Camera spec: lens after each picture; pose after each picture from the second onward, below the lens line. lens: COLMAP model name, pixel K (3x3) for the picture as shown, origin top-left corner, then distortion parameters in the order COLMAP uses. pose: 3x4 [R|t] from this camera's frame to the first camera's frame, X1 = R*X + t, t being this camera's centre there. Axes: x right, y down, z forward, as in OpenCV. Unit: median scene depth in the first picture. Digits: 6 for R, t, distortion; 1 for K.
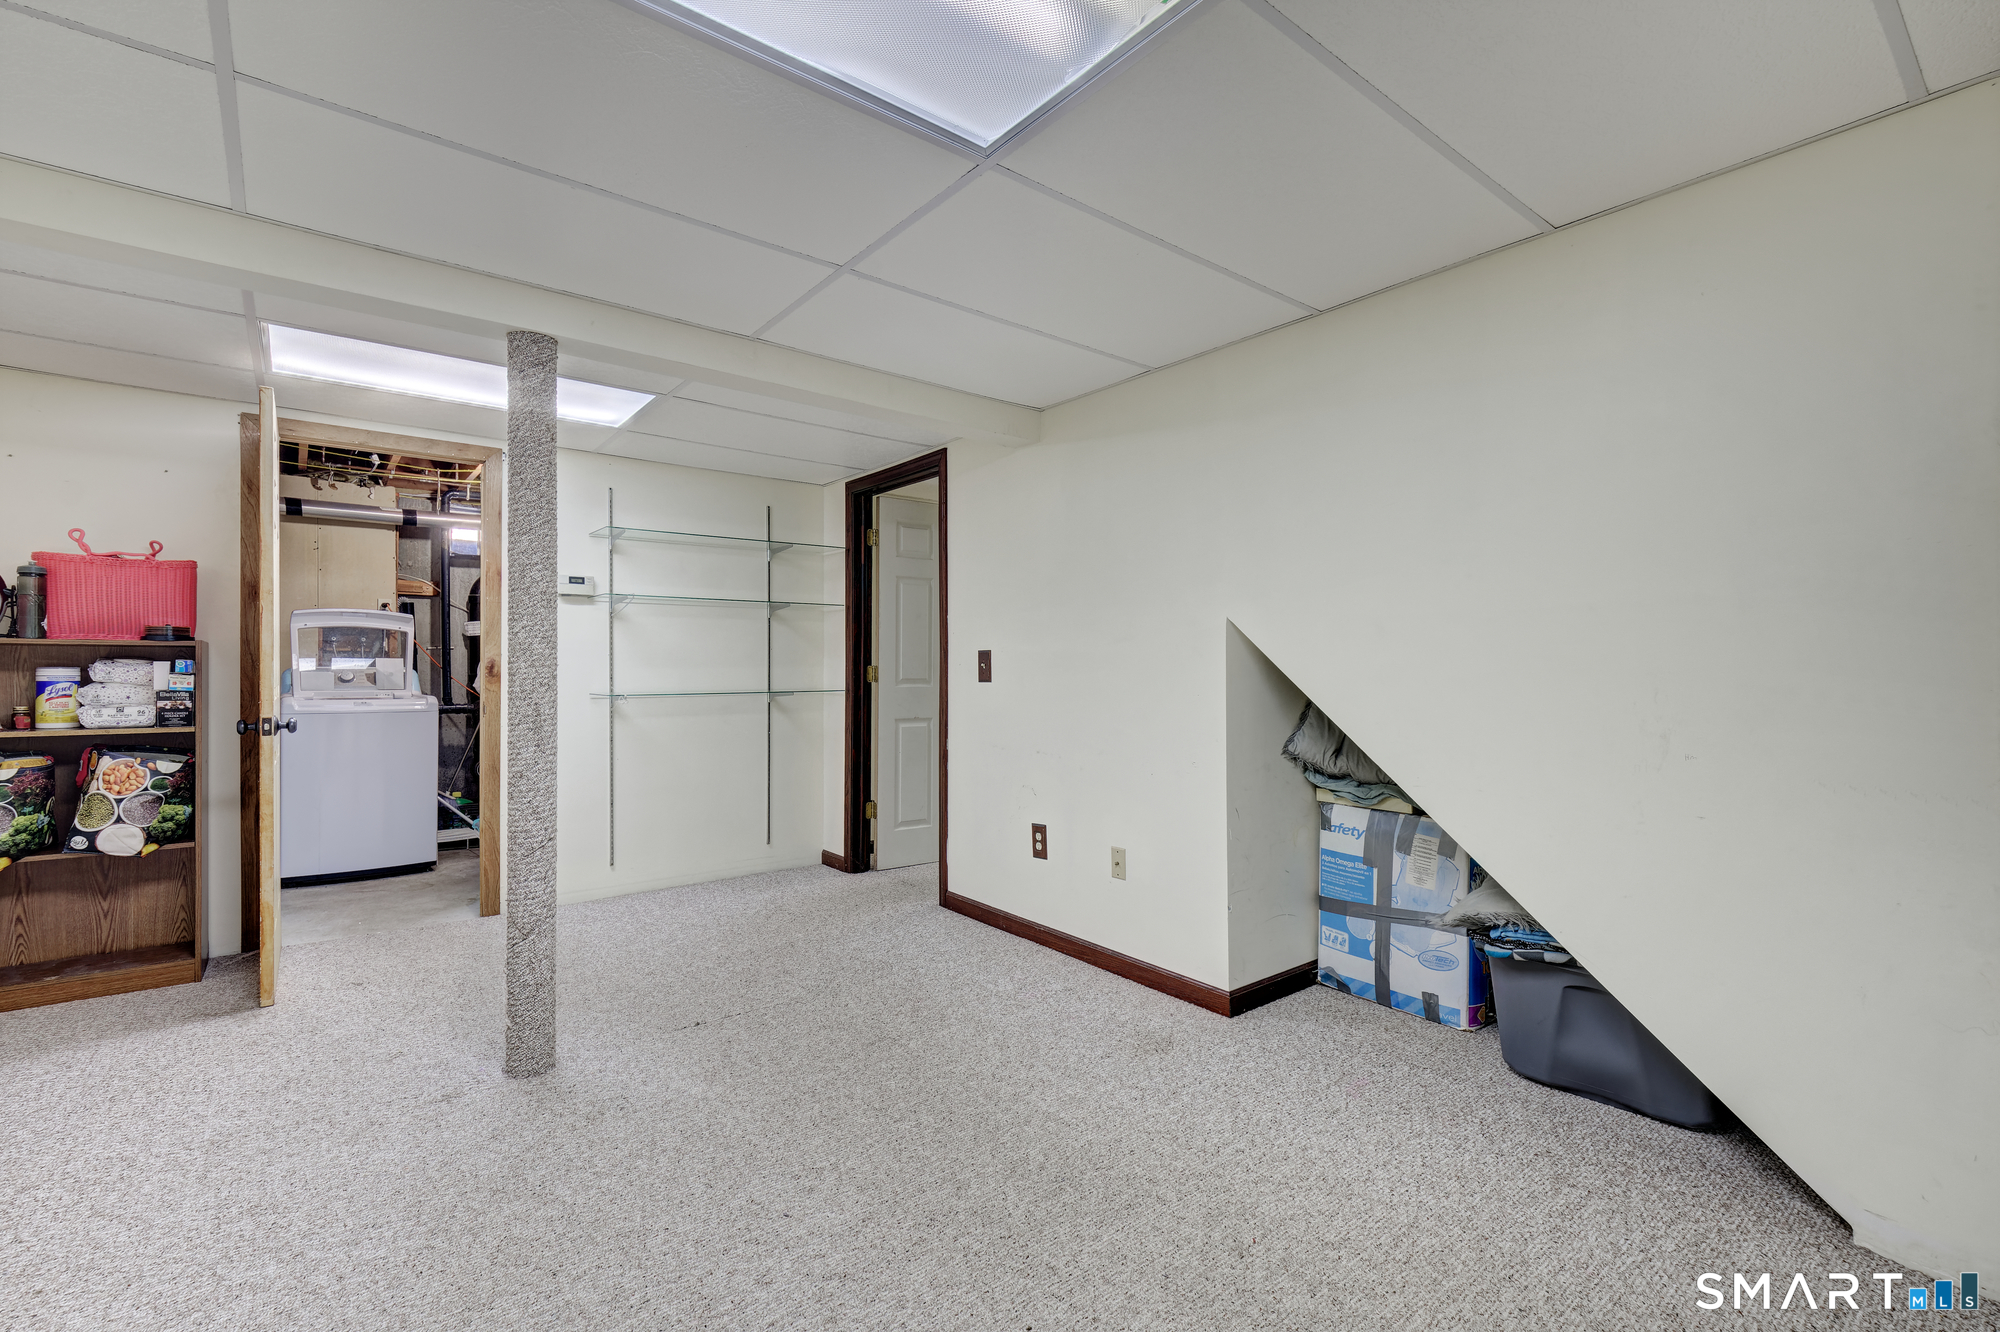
lens RADIAL K [[890.2, 0, 994.1], [0, 890.2, 667.6], [0, 0, 1]] dist [0.011751, -0.005010]
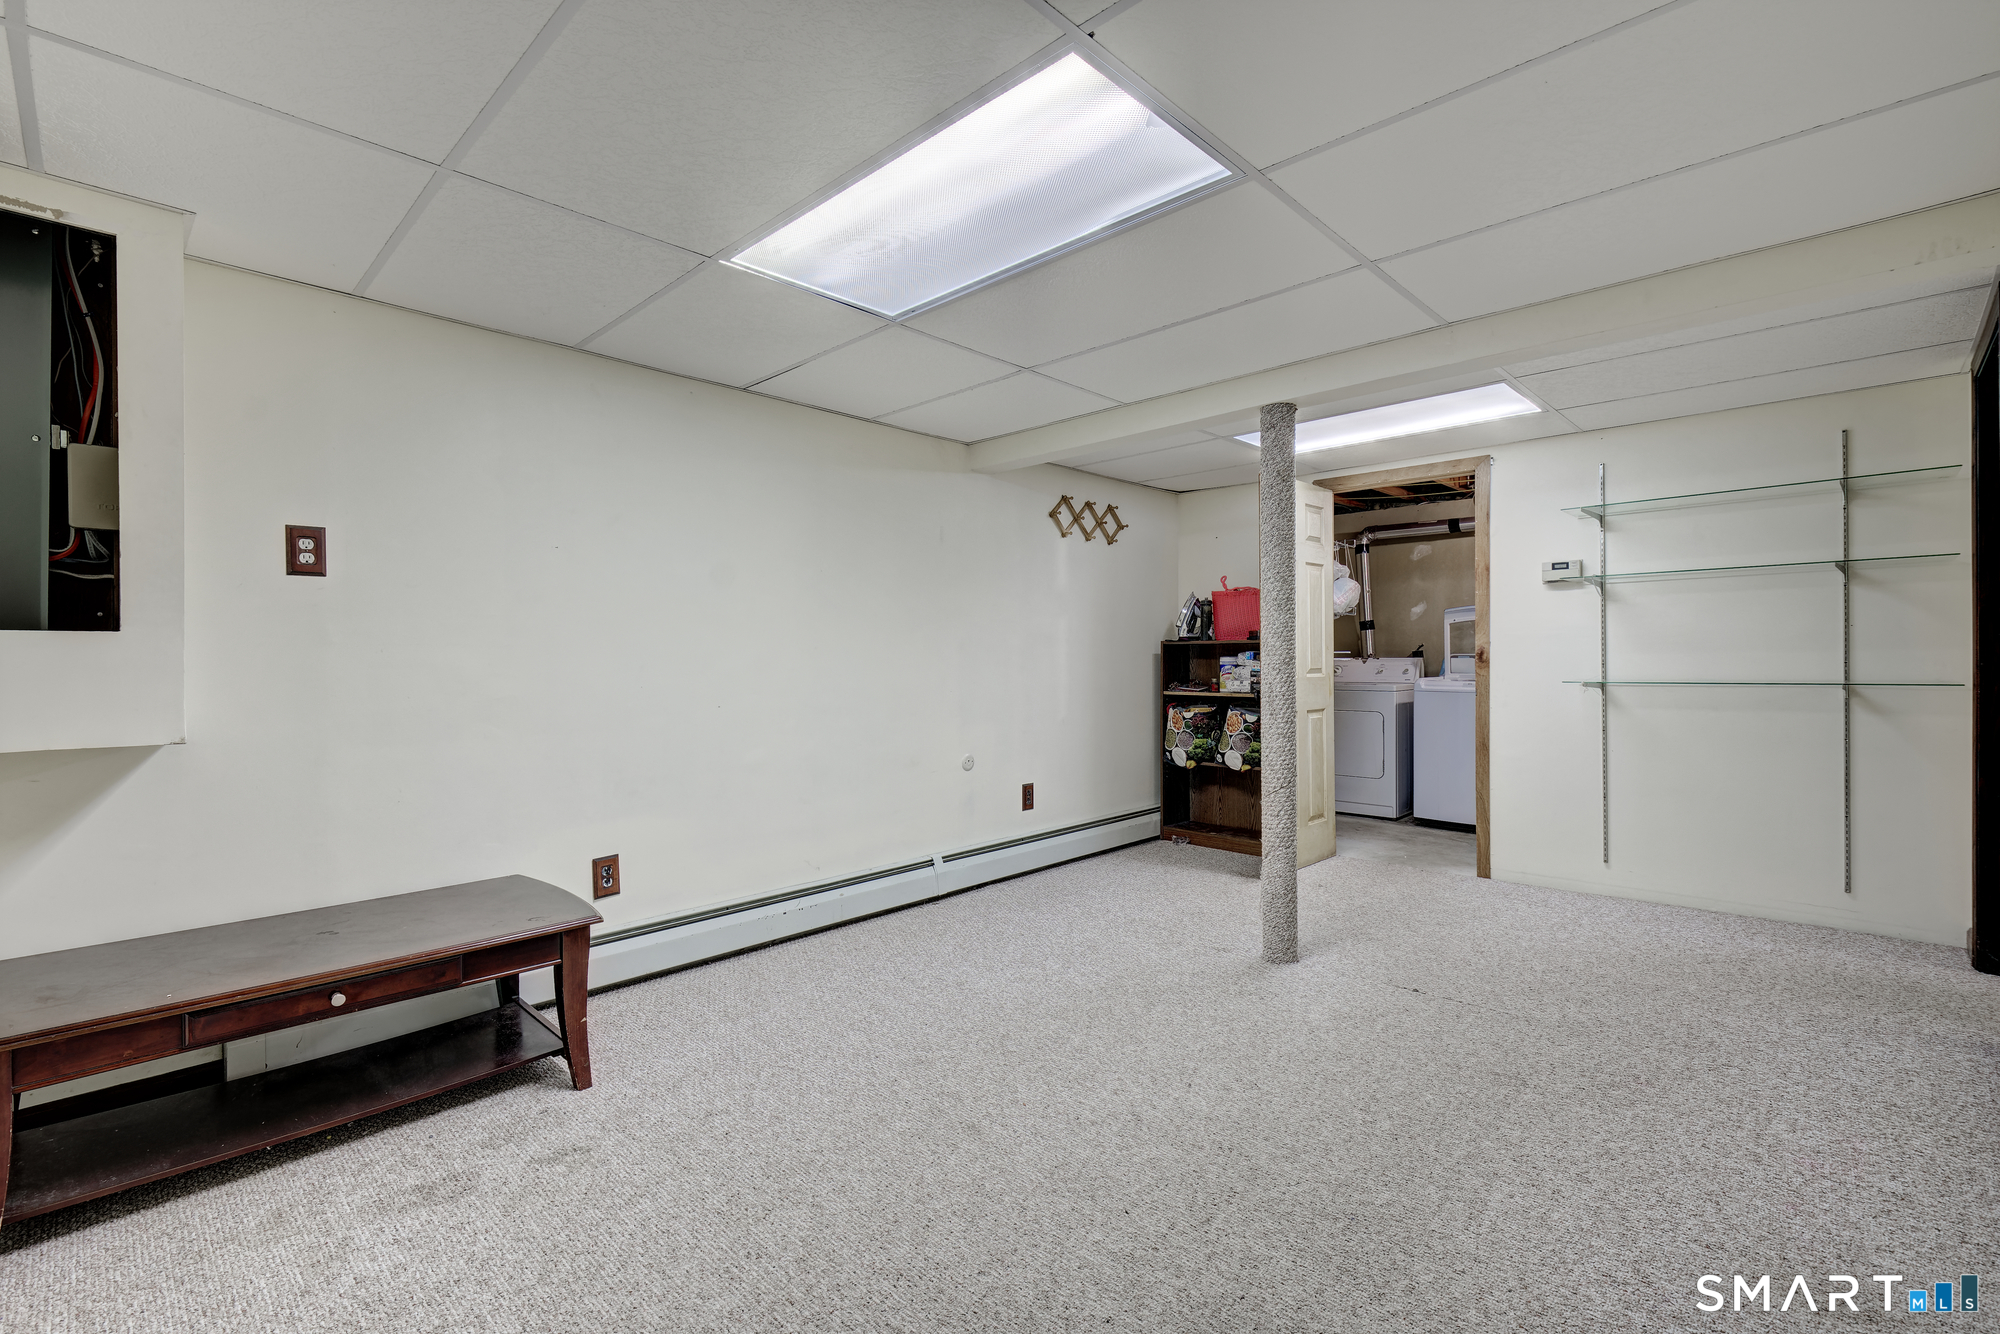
lens RADIAL K [[890.2, 0, 999.2], [0, 890.2, 654.8], [0, 0, 1]] dist [0.011751, -0.005010]
pose [[0.131107, -0.006268, -0.991348, 0.603579], [0.009517, 0.999942, -0.005064, 0.000630], [0.991322, -0.008771, 0.131160, 0.341637]]
